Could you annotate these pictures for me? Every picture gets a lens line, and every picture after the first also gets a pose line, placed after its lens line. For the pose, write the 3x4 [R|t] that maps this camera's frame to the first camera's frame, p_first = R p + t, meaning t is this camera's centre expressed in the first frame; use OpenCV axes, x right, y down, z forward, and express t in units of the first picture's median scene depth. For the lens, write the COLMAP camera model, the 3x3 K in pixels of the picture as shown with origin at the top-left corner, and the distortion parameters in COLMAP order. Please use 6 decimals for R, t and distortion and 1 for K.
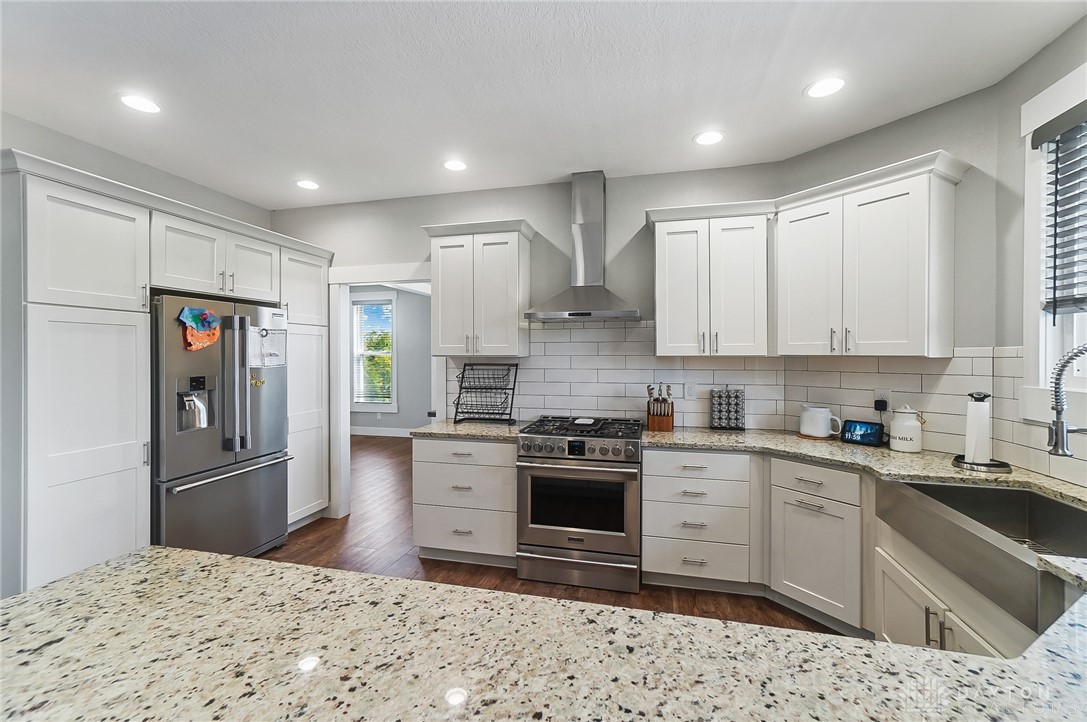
lens RADIAL K [[478.4, 0, 526.4], [0, 478.4, 357.3], [0, 0, 1]] dist [-0.026603, 0.027934]
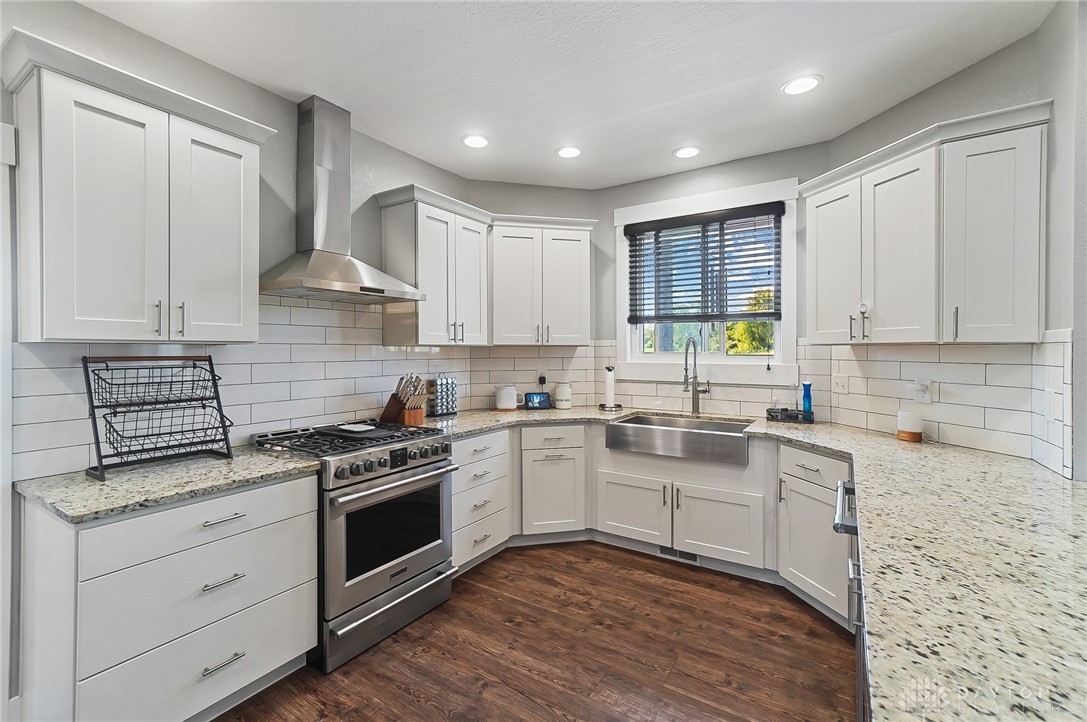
lens RADIAL K [[483.8, 0, 533.4], [0, 483.8, 353.3], [0, 0, 1]] dist [-0.015542, 0.013762]
pose [[0.301303, -0.004519, 0.953518, -0.646733], [0.008209, 0.999964, 0.002145, 0.015974], [-0.953493, 0.007181, 0.301330, 0.581281]]
